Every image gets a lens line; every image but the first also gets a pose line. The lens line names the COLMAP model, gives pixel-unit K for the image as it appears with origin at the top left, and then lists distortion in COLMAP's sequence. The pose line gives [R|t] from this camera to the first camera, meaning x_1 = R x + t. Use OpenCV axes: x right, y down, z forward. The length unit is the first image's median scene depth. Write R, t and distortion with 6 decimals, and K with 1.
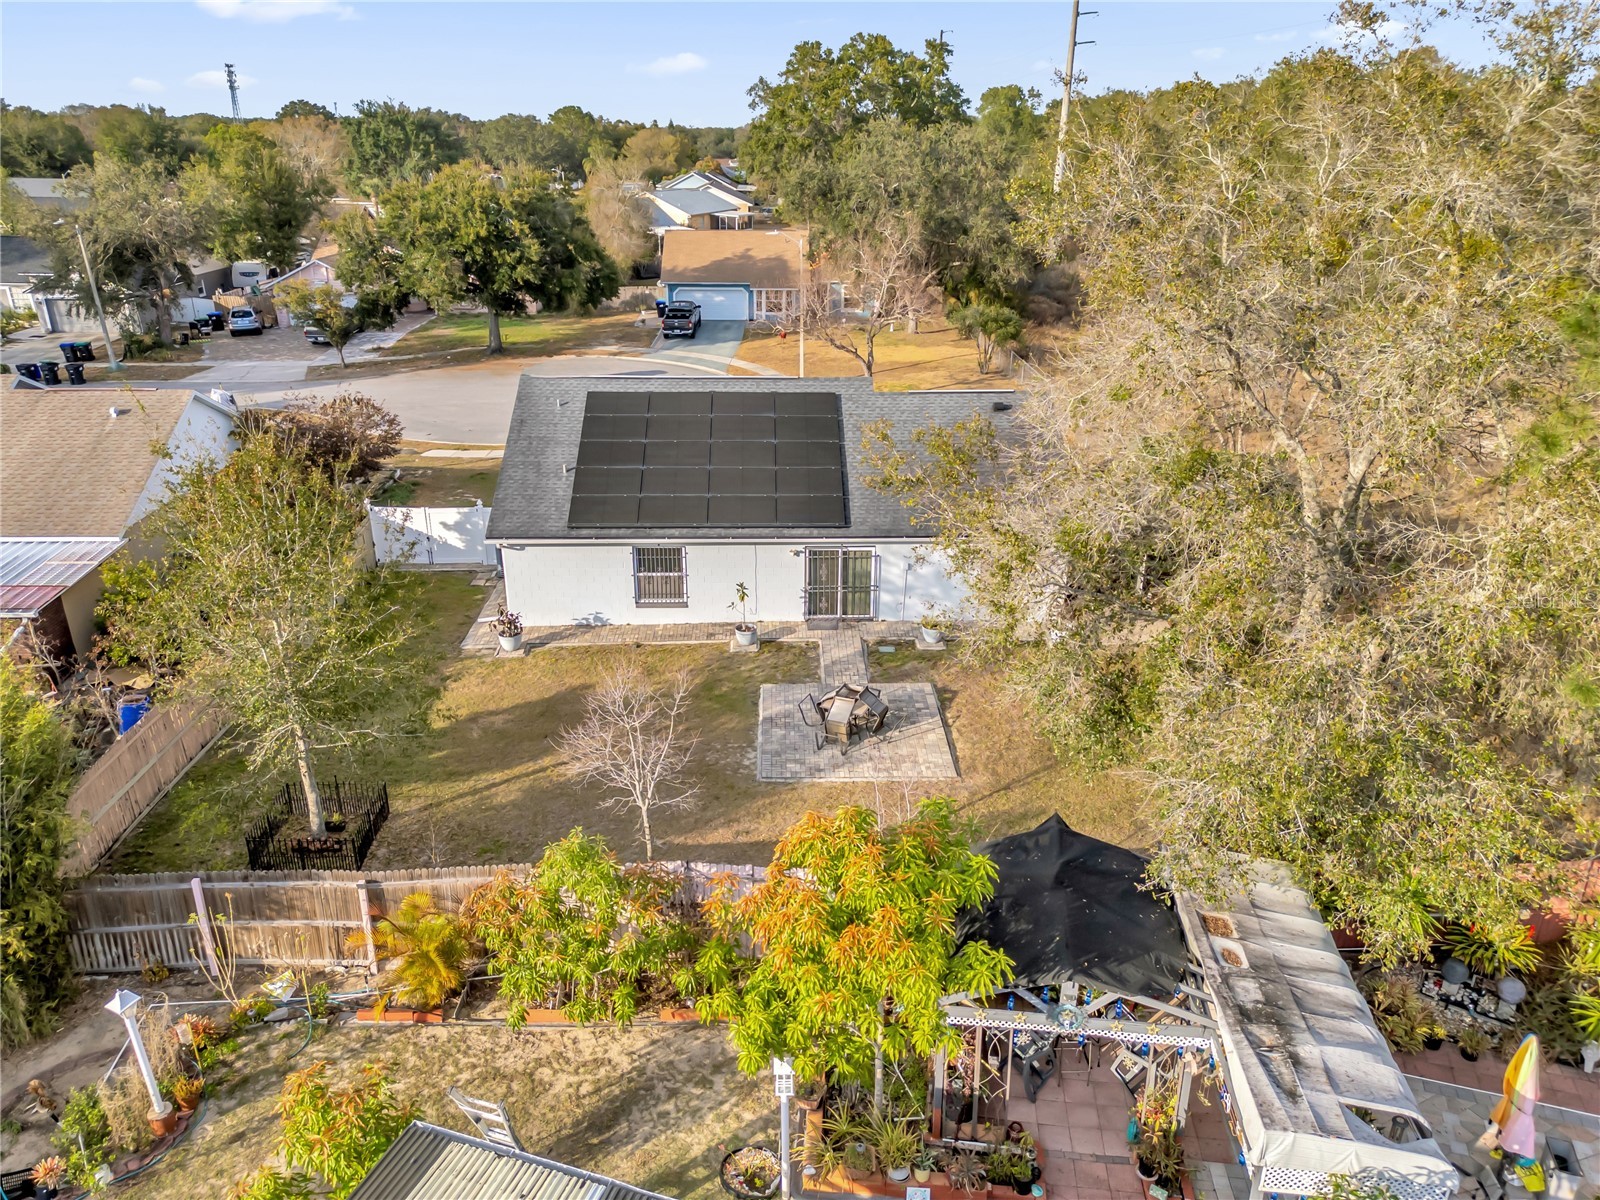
lens RADIAL K [[1114.3, 0, 800.0], [0, 1114.3, 600.0], [0, 0, 1]] dist [0.122417, -0.157202]
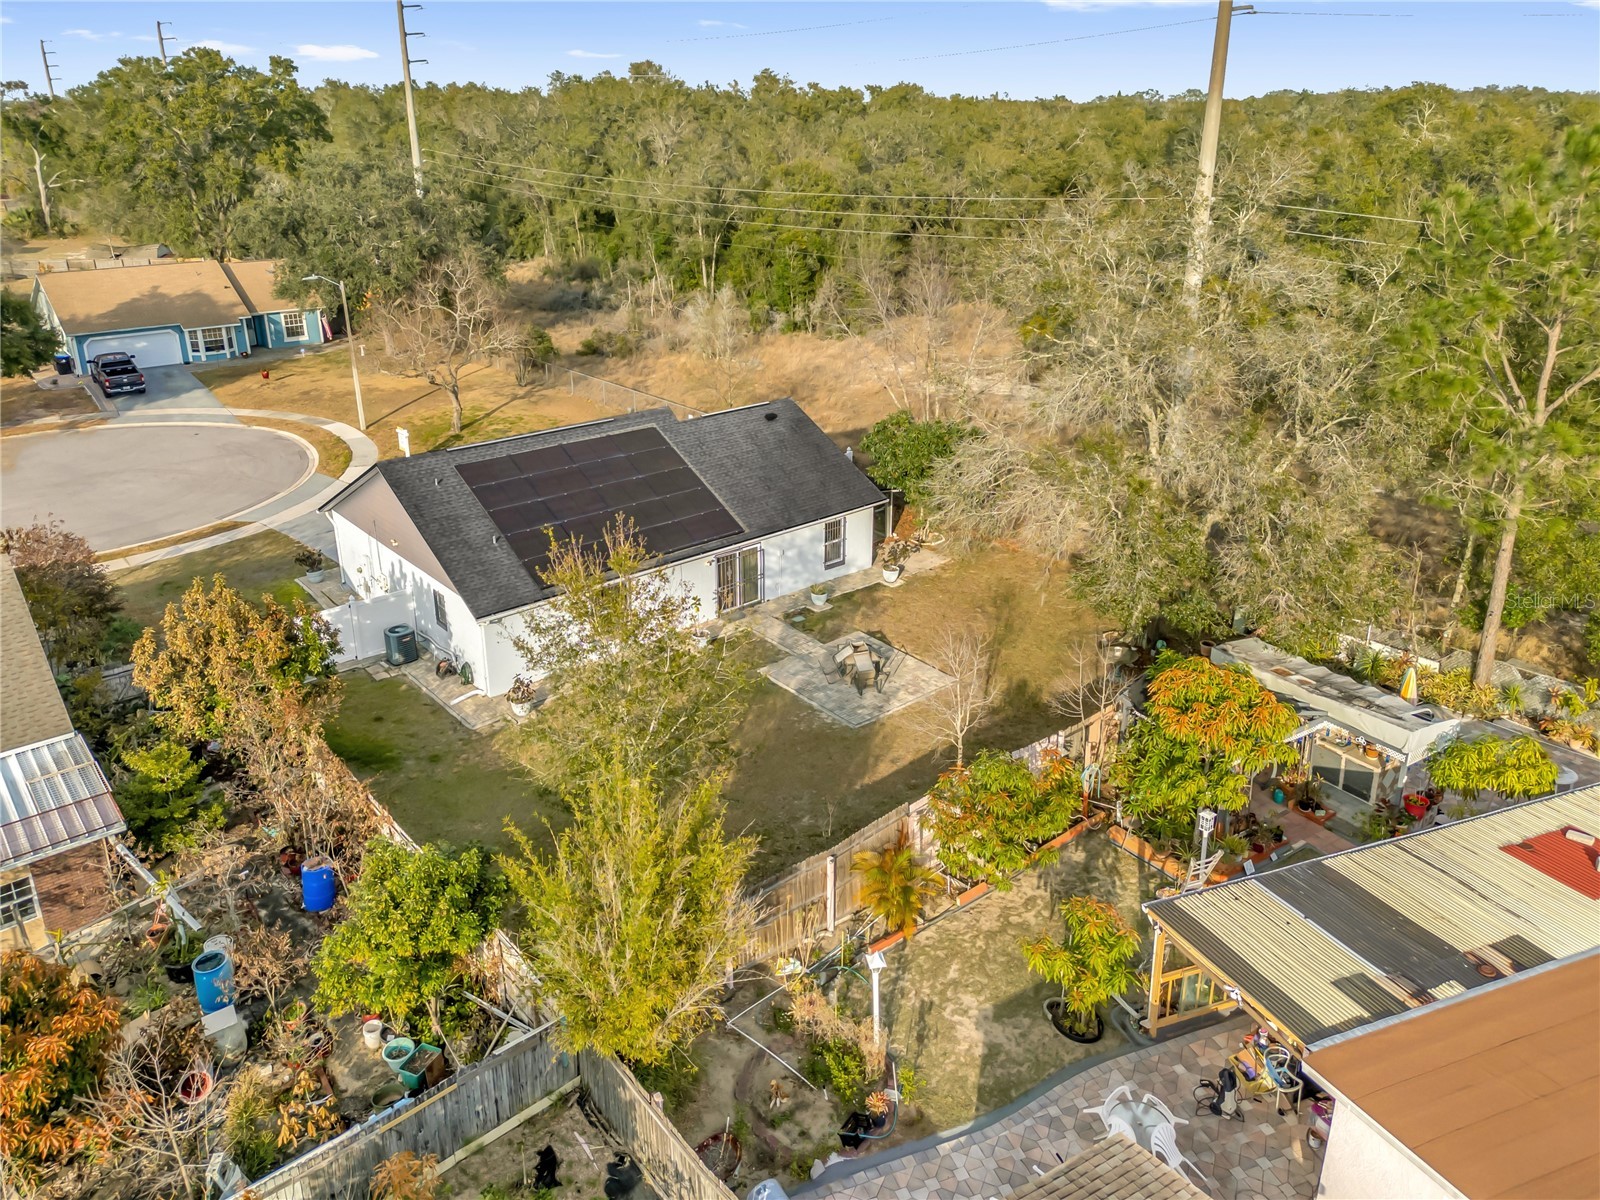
lens RADIAL K [[1114.3, 0, 800.0], [0, 1114.3, 600.0], [0, 0, 1]] dist [0.122417, -0.157202]
pose [[0.746577, -0.254785, 0.614579, -0.655344], [0.242950, 0.964375, 0.104668, -0.102906], [-0.619352, 0.071170, 0.781881, 0.006864]]
